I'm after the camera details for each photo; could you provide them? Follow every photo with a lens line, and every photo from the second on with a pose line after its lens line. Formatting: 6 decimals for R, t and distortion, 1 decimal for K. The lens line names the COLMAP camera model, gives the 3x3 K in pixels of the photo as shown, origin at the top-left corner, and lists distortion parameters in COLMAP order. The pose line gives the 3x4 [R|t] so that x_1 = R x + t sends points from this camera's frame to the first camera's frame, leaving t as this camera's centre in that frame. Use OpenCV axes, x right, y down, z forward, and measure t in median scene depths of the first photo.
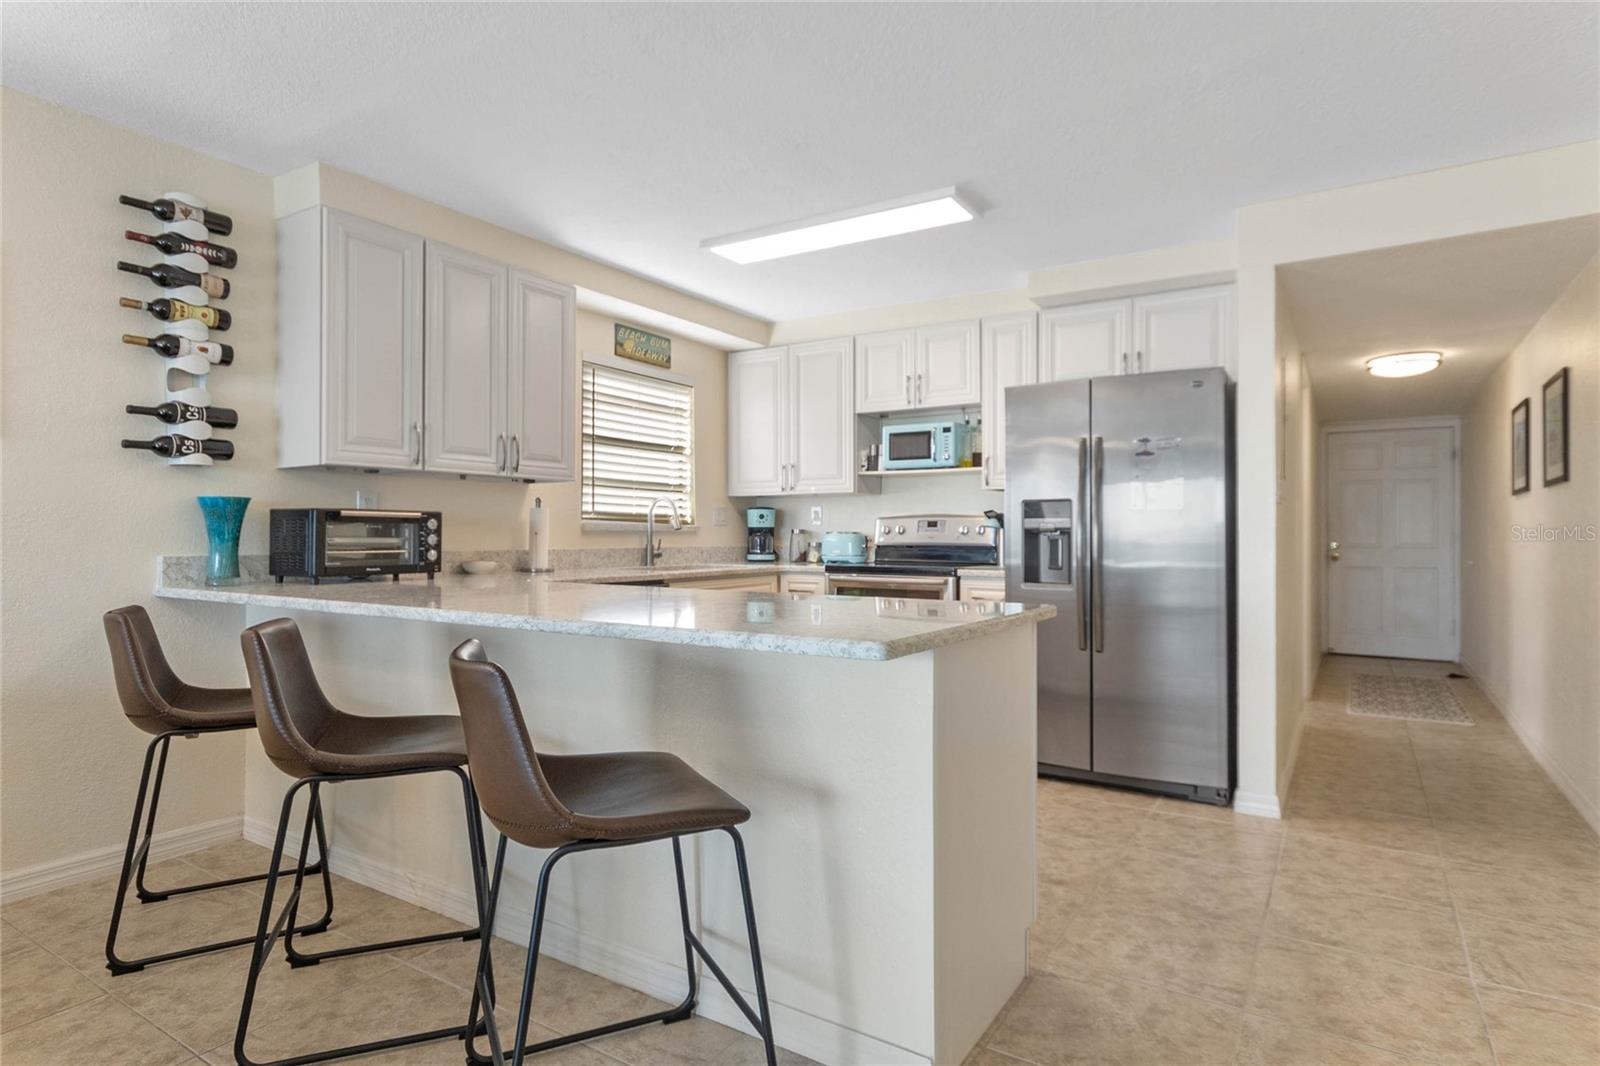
lens RADIAL K [[856.3, 0, 805.9], [0, 856.3, 517.3], [0, 0, 1]] dist [-0.000172, 0.003789]
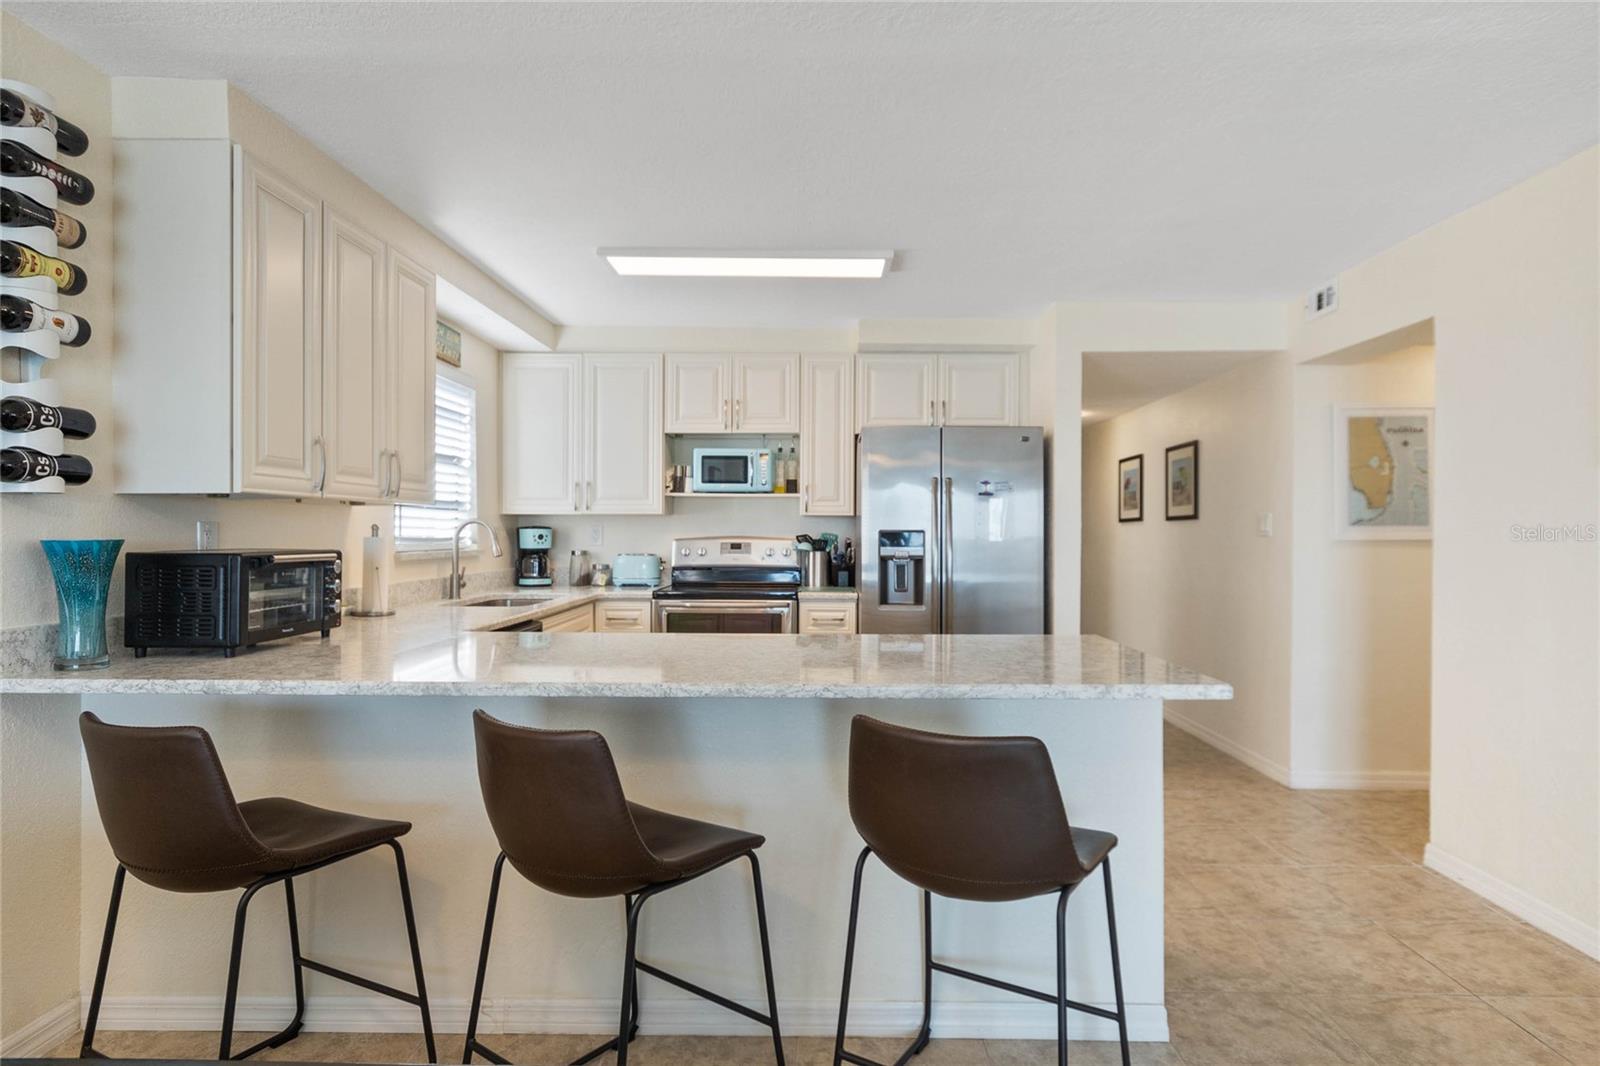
lens RADIAL K [[888.8, 0, 800.6], [0, 888.8, 523.1], [0, 0, 1]] dist [-0.004810, 0.001668]
pose [[0.852486, 0.004880, 0.522728, -0.409570], [-0.011622, 0.999886, 0.009619, -0.036653], [-0.522621, -0.014275, 0.852445, 0.068173]]
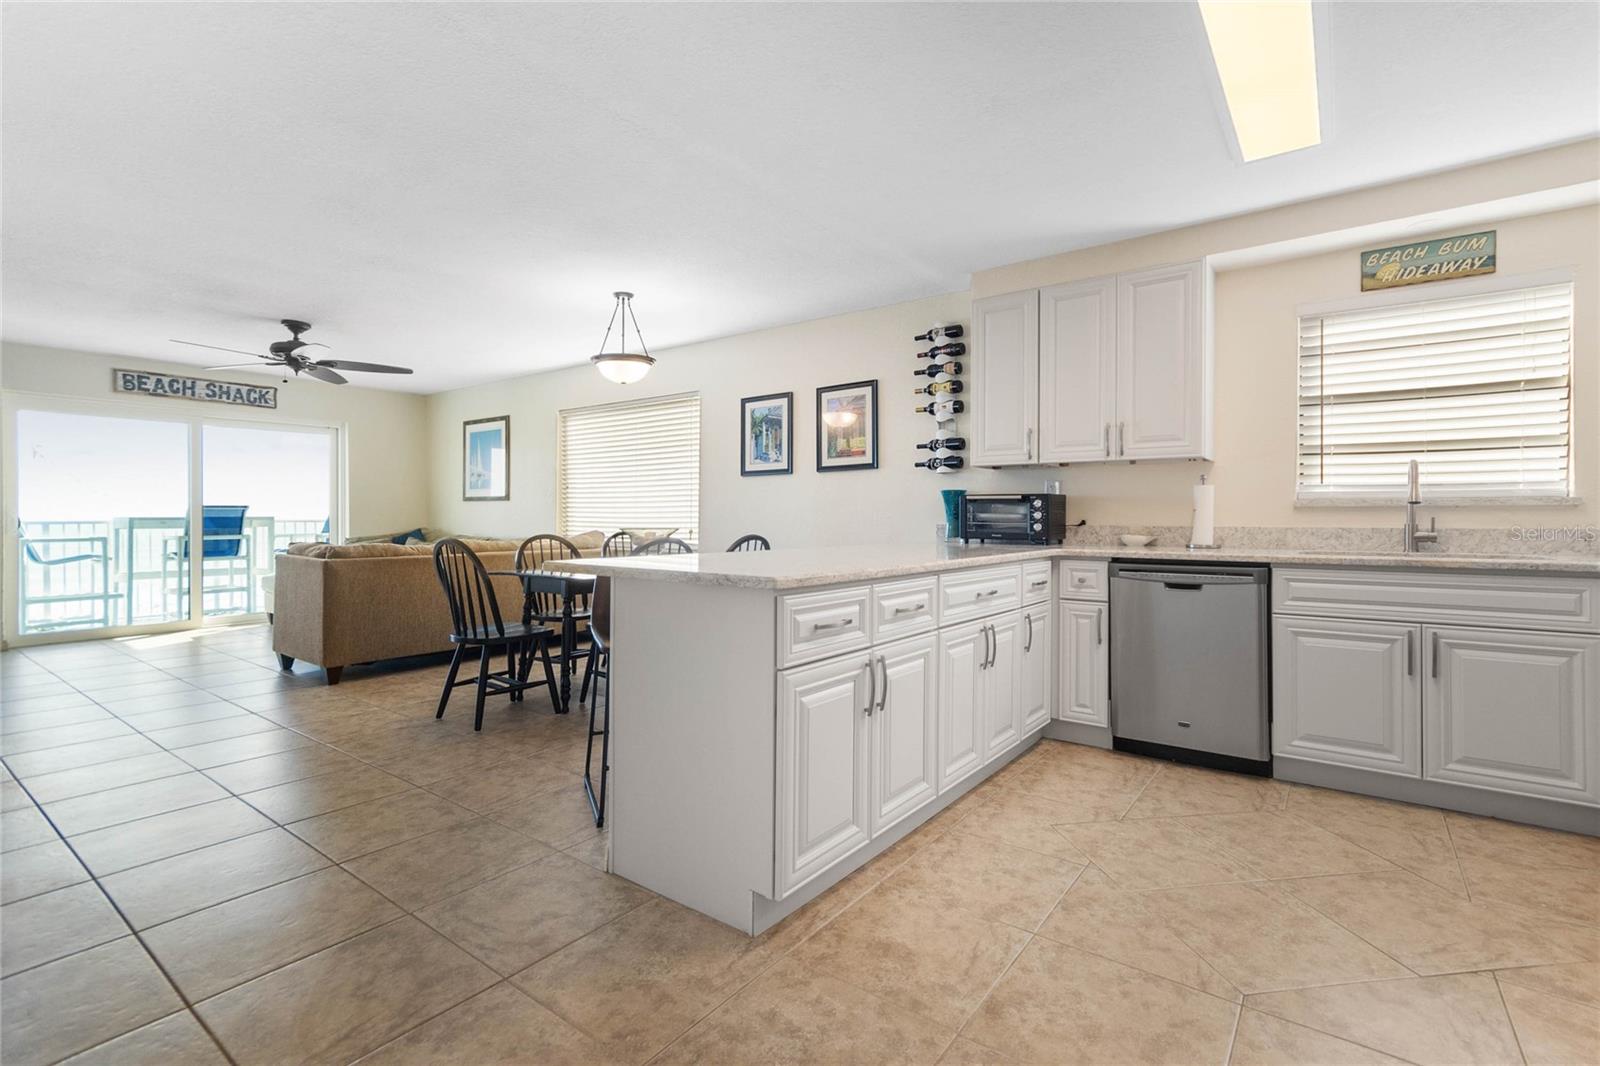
lens RADIAL K [[734.5, 0, 811.6], [0, 734.5, 513.1], [0, 0, 1]] dist [0.002862, 0.004615]
pose [[-0.067876, -0.007183, -0.997668, 0.589225], [0.016966, 0.999821, -0.008353, 0.021749], [0.997550, -0.017493, -0.067742, 0.595372]]
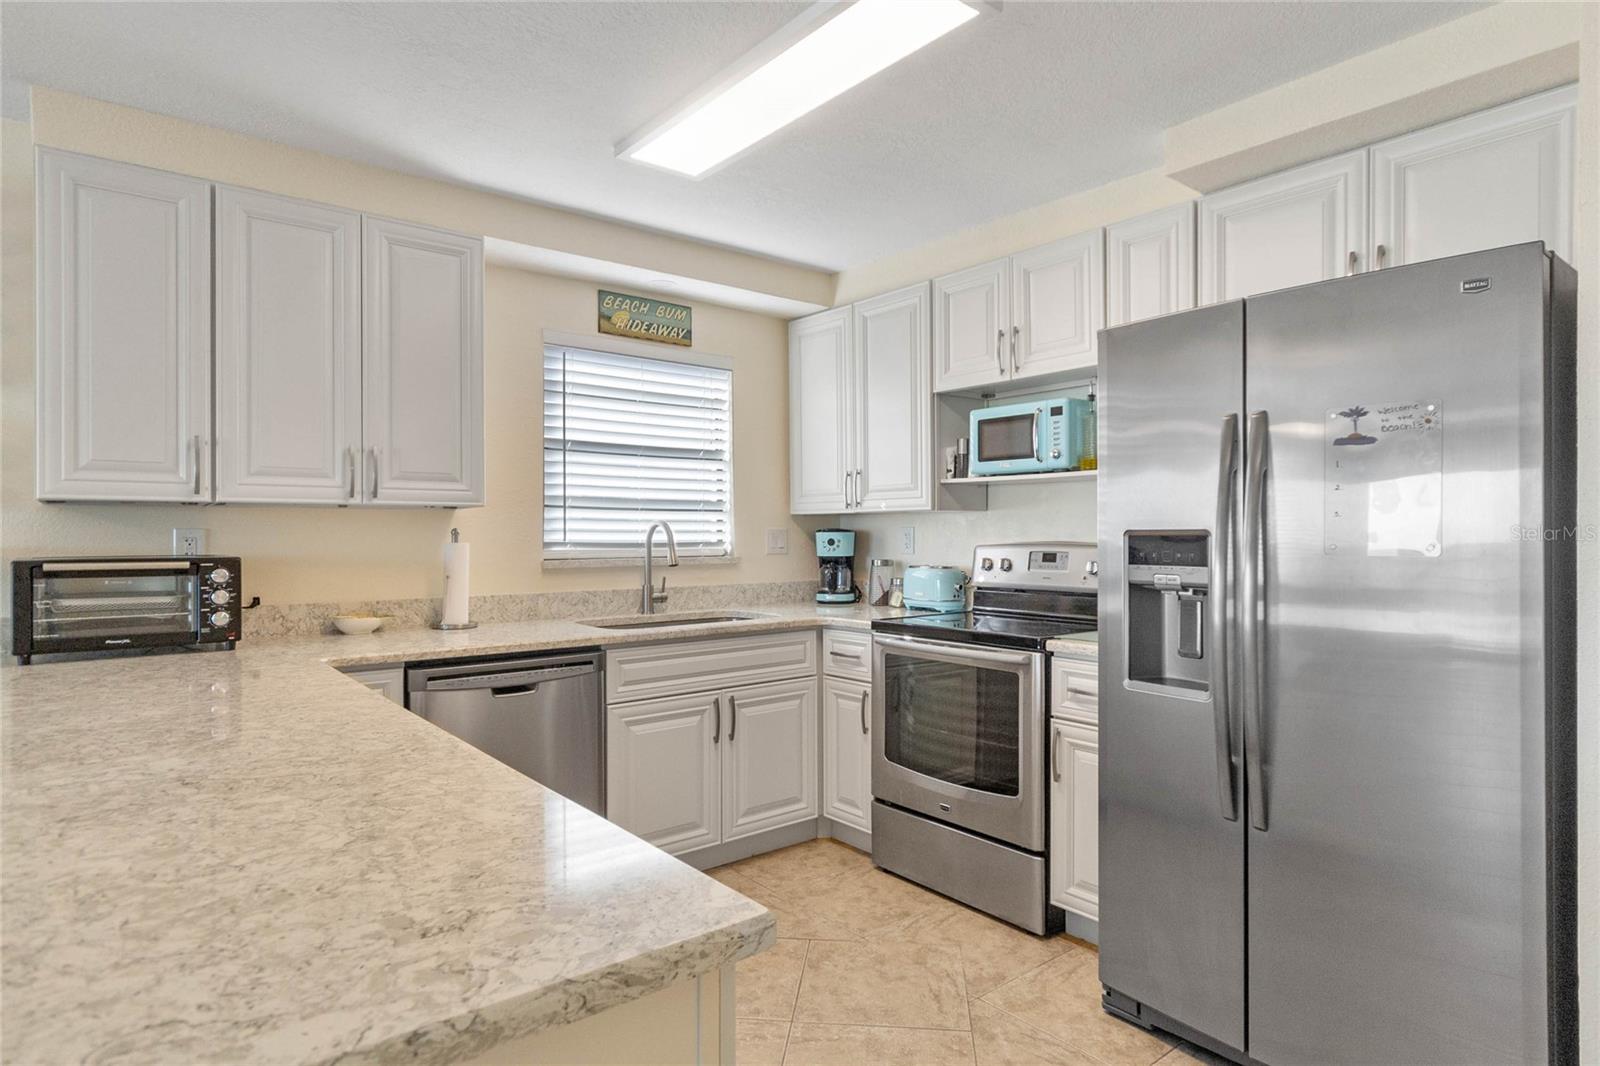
lens RADIAL K [[888.8, 0, 808.2], [0, 888.8, 529.1], [0, 0, 1]] dist [-0.004810, 0.001668]
pose [[0.948657, -0.006046, -0.316249, 0.224924], [0.010936, 0.999847, 0.013687, -0.029576], [0.316118, -0.016443, 0.948577, 0.363766]]
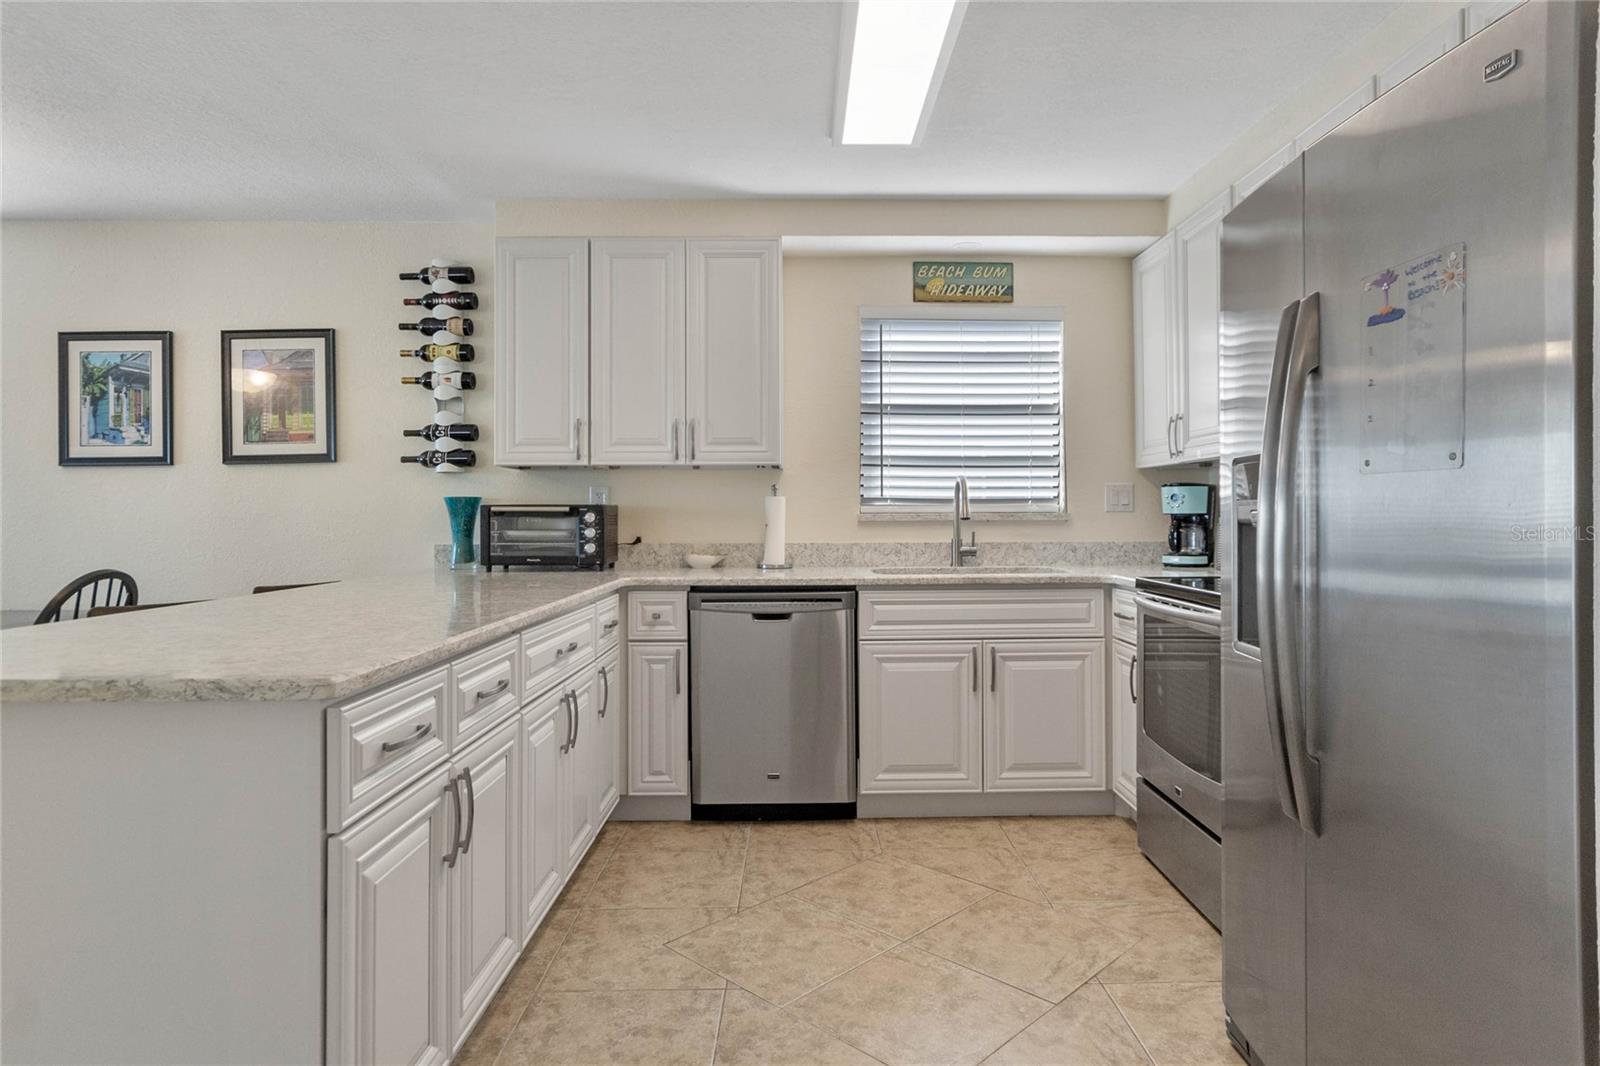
lens RADIAL K [[918.9, 0, 811.3], [0, 918.9, 509.7], [0, 0, 1]] dist [-0.003370, 0.003564]
pose [[0.547076, -0.008290, -0.837042, 0.508883], [0.020984, 0.999773, 0.003813, 0.000174], [0.836820, -0.019651, 0.547125, 0.509106]]
